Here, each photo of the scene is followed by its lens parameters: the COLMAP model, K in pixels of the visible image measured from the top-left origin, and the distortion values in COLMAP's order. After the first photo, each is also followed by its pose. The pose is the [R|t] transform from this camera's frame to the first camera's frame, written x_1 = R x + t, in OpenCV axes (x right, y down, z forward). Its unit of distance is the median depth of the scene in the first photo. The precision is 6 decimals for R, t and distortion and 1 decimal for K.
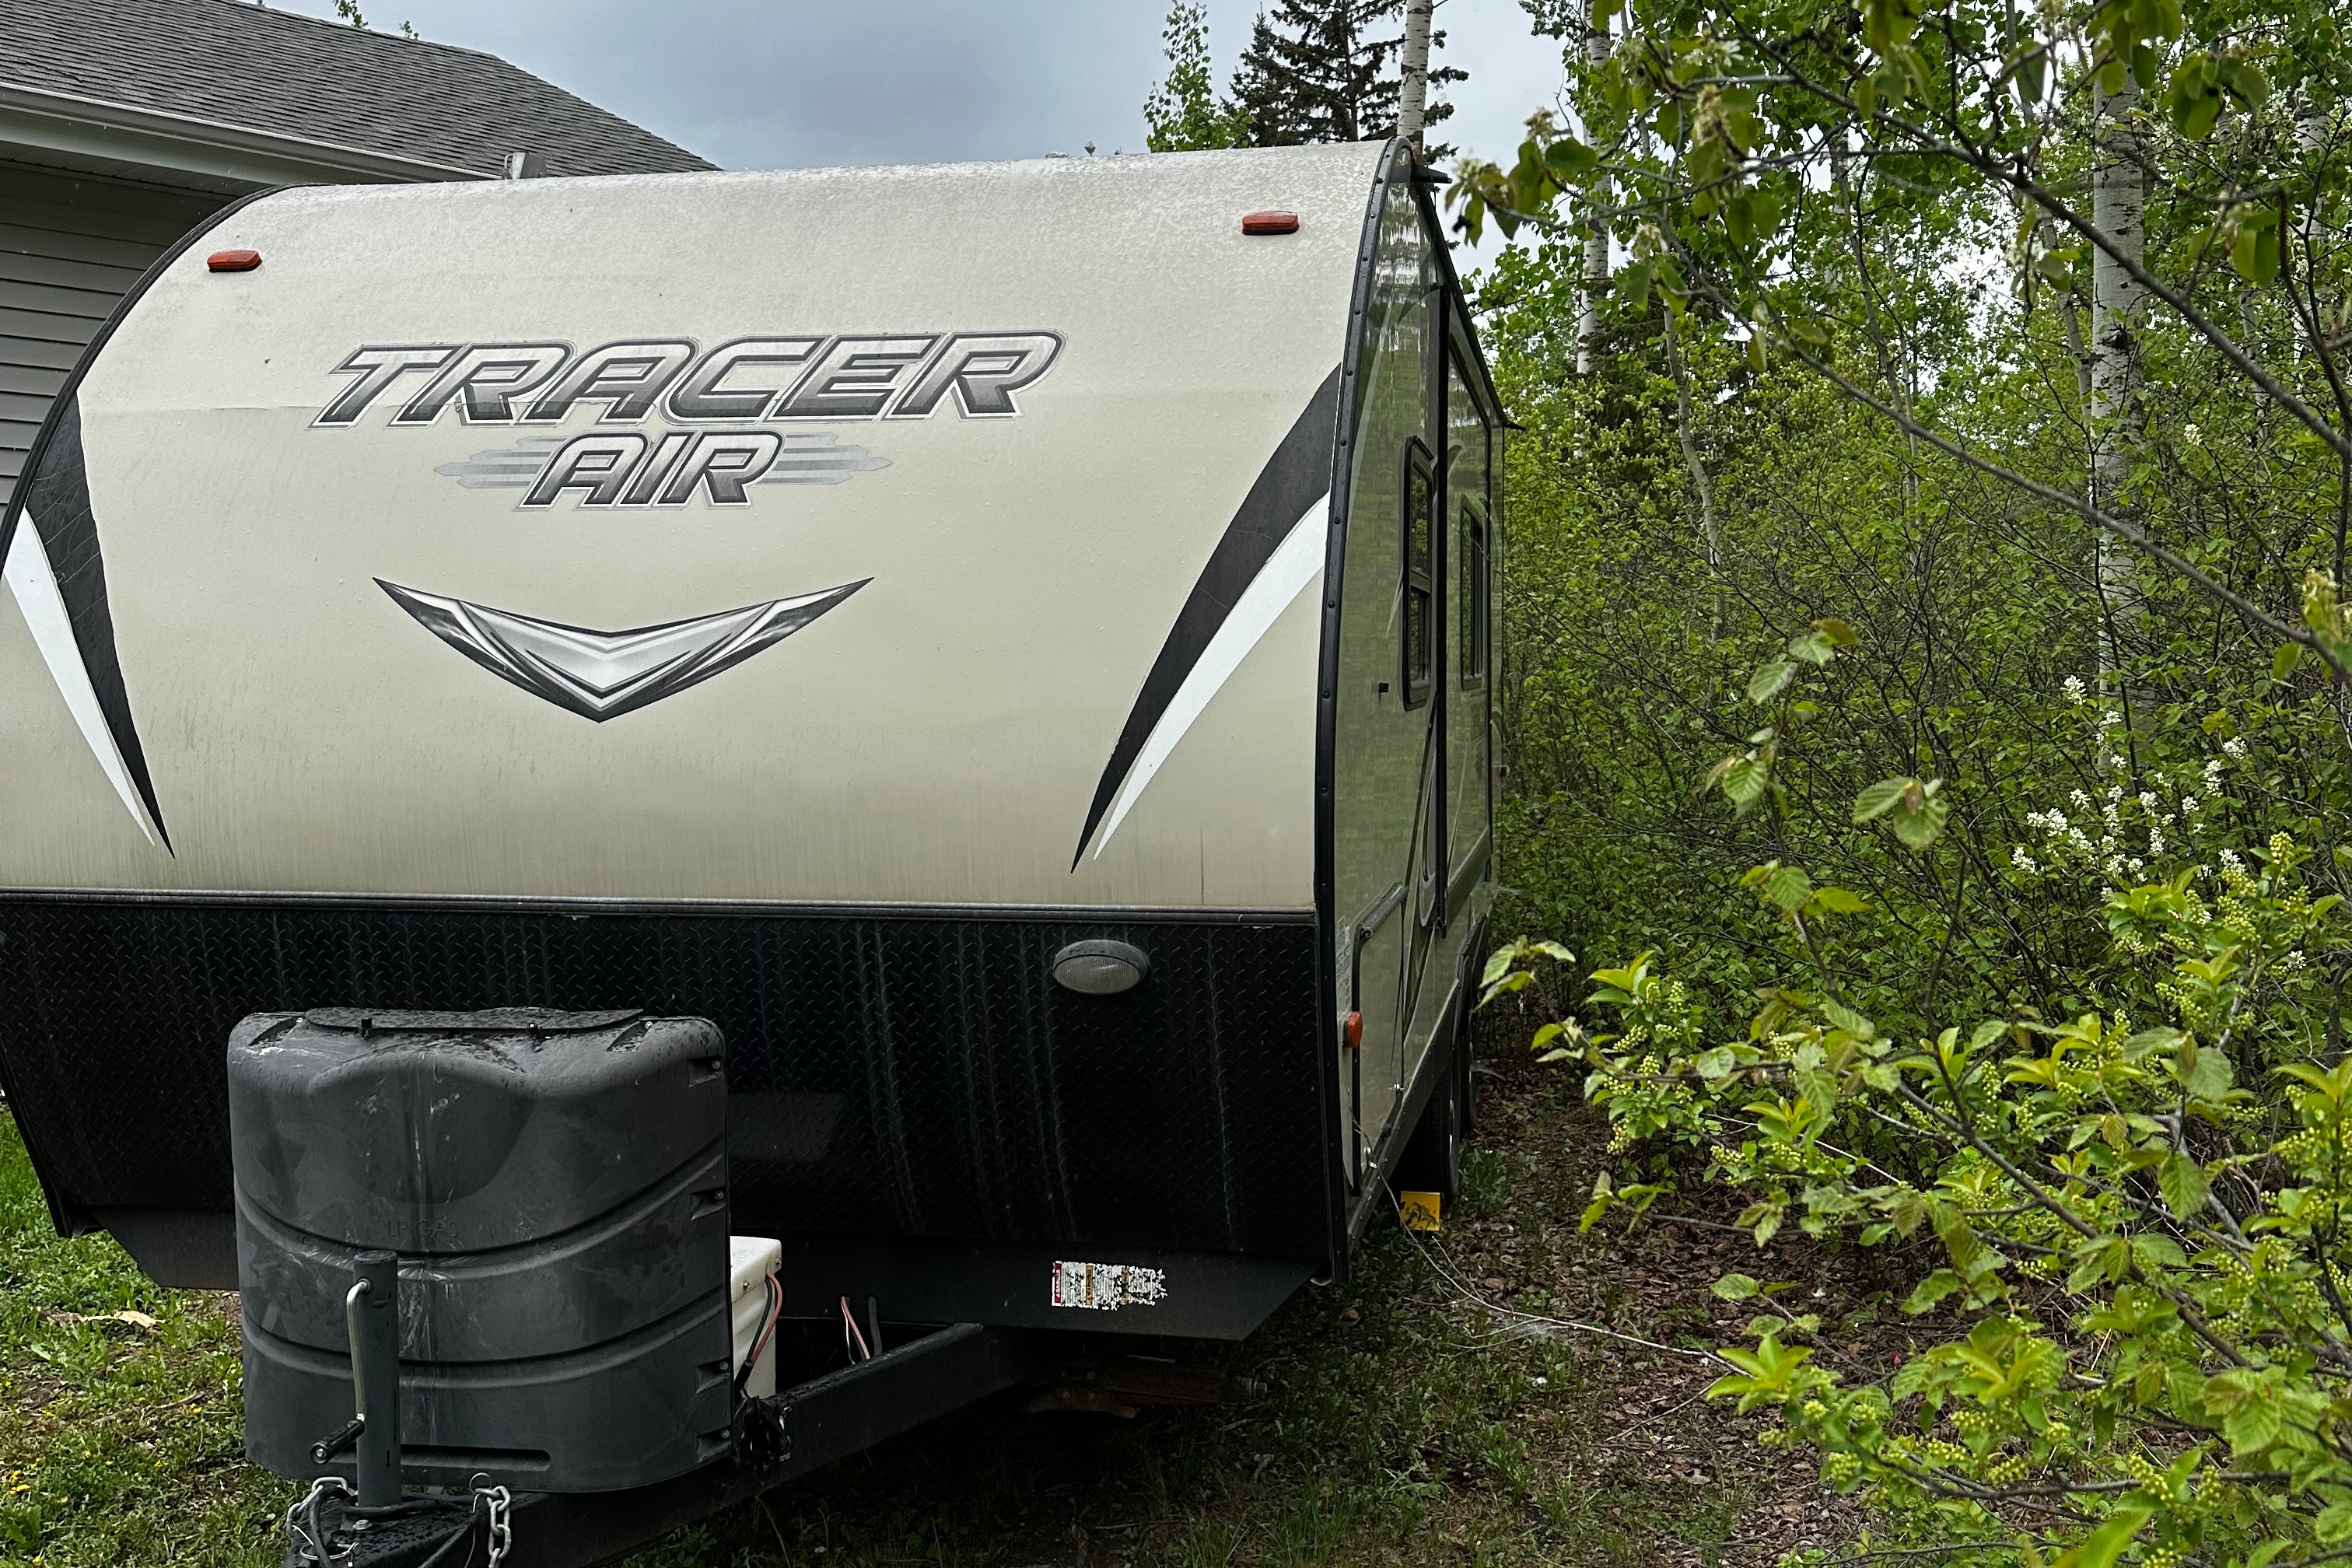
lens RADIAL K [[2178.7, 0, 1176.0], [0, 2178.7, 784.0], [0, 0, 1]] dist [0.100101, -0.005213]
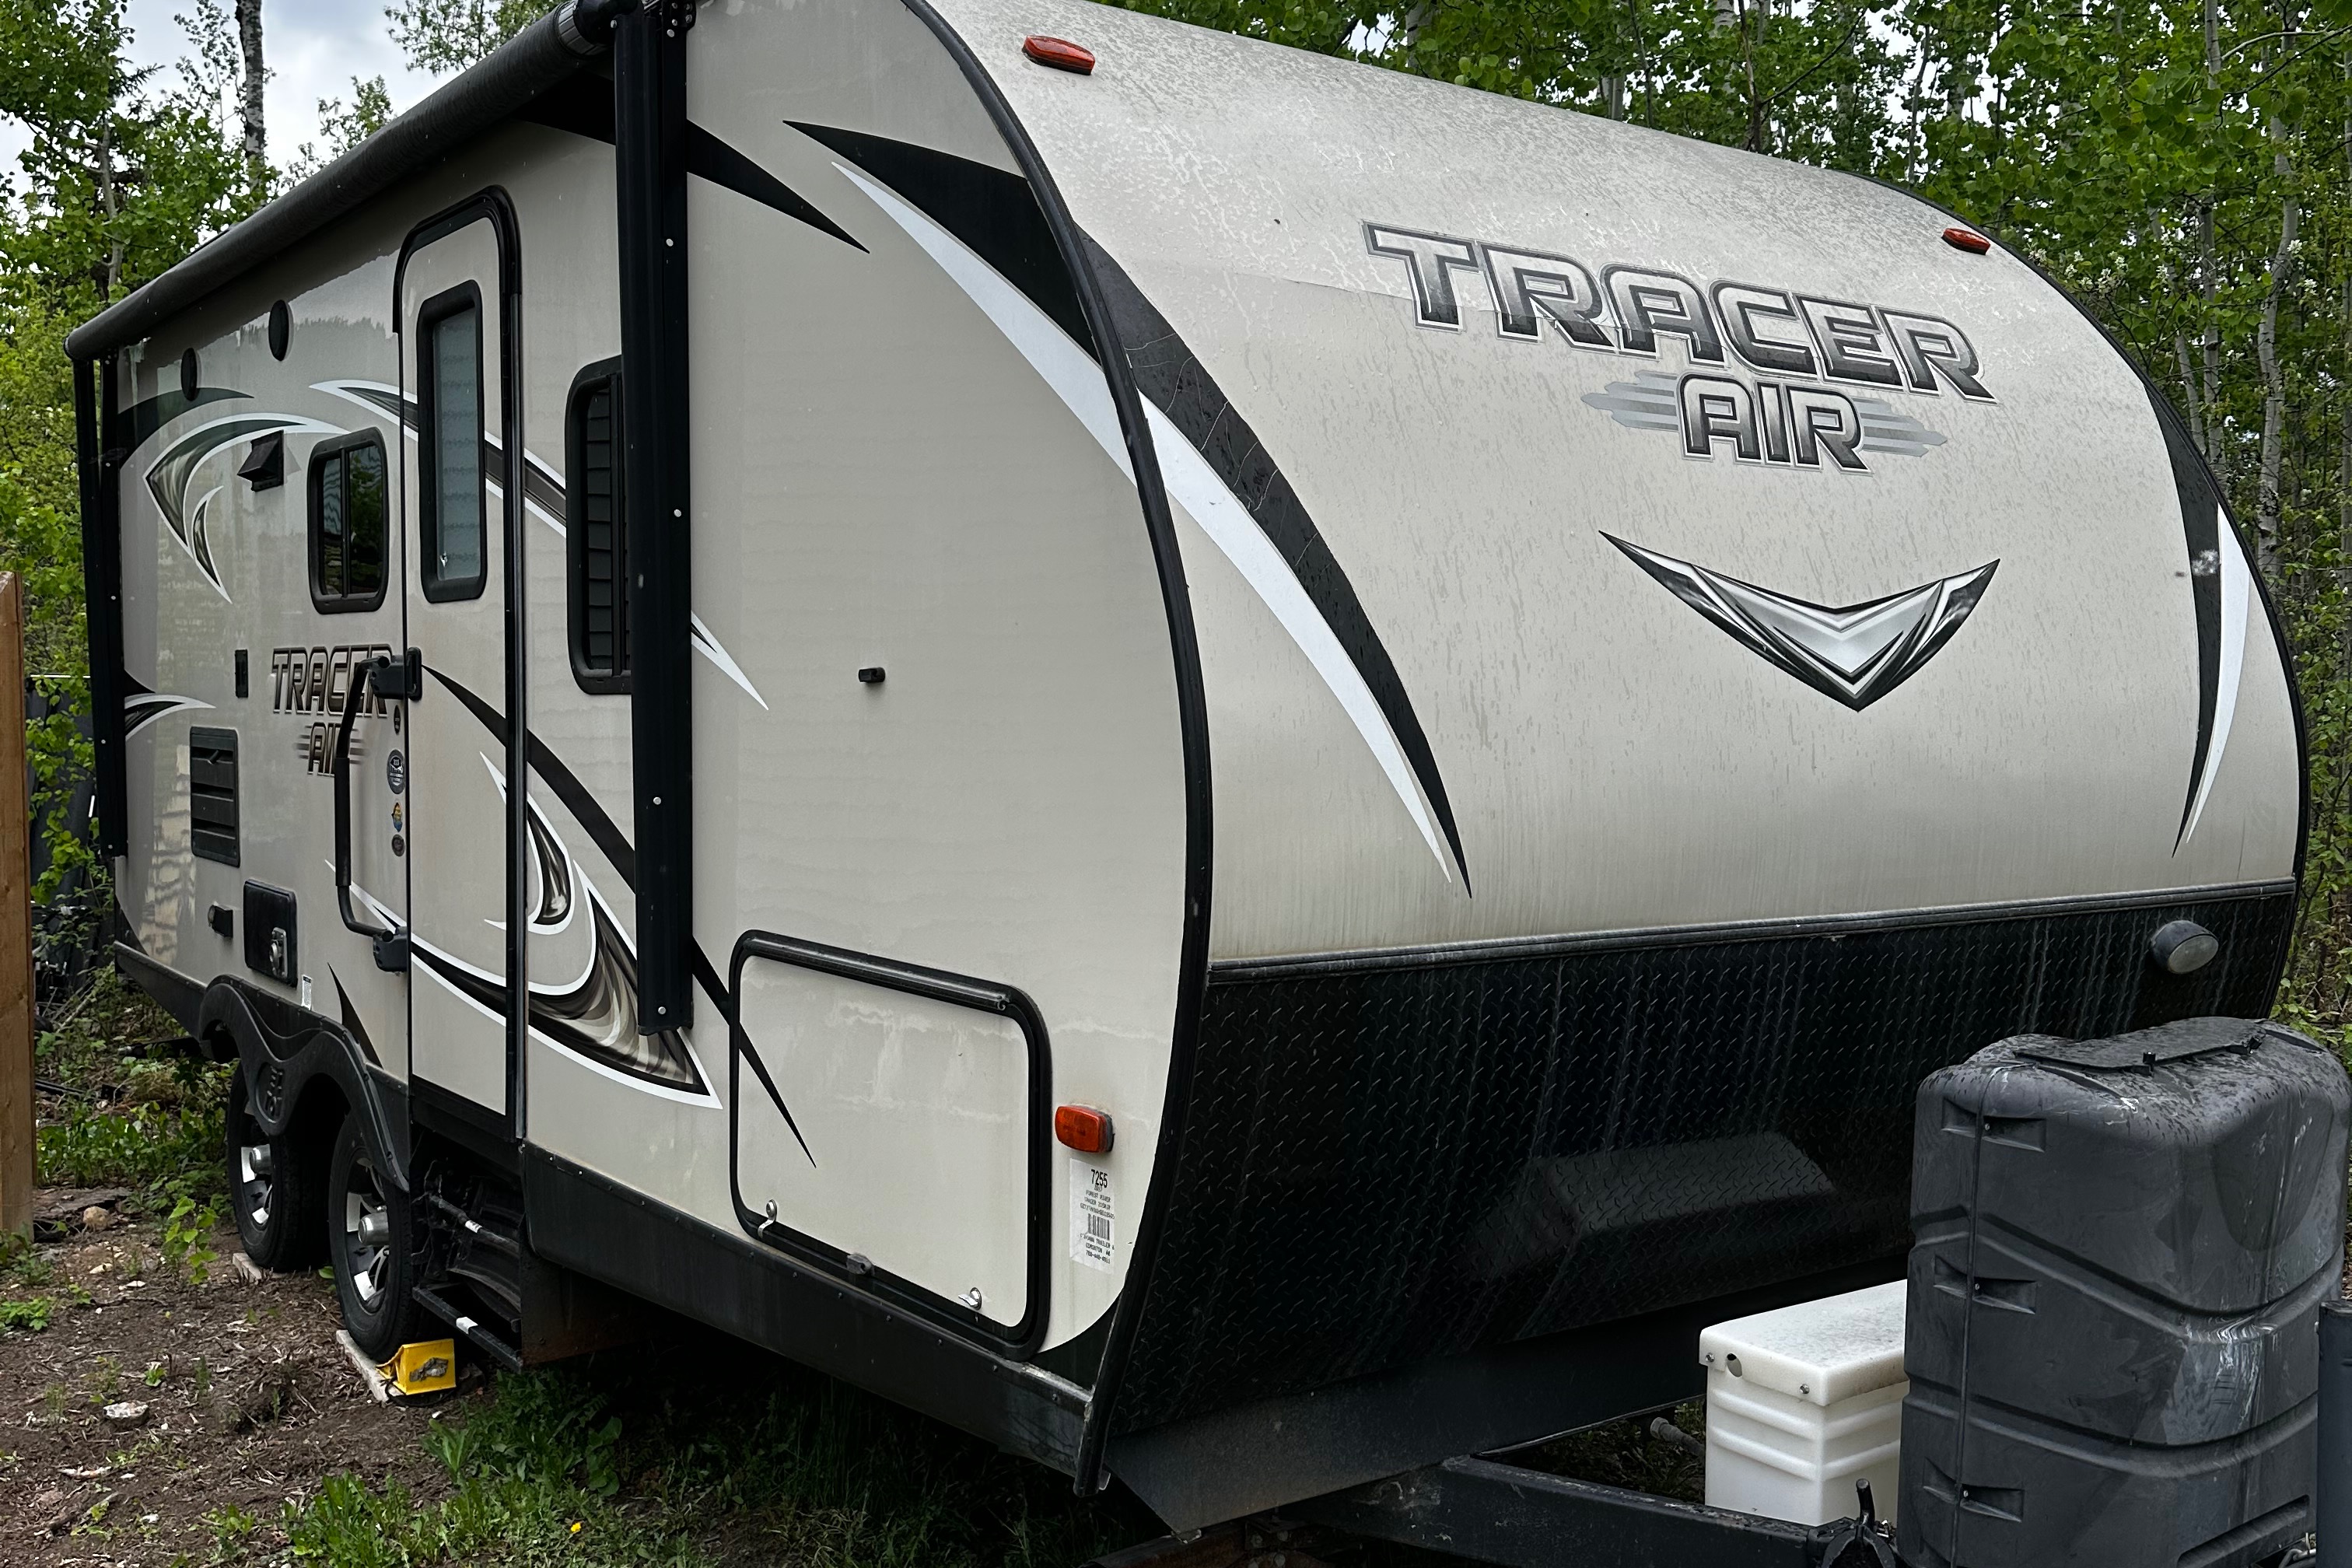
lens RADIAL K [[2178.7, 0, 1176.0], [0, 2178.7, 784.0], [0, 0, 1]] dist [0.100101, -0.005213]
pose [[0.697119, -0.019195, 0.716698, -1.033196], [0.035385, 0.999344, -0.007654, -0.002300], [-0.716081, 0.030696, 0.697342, 0.568241]]
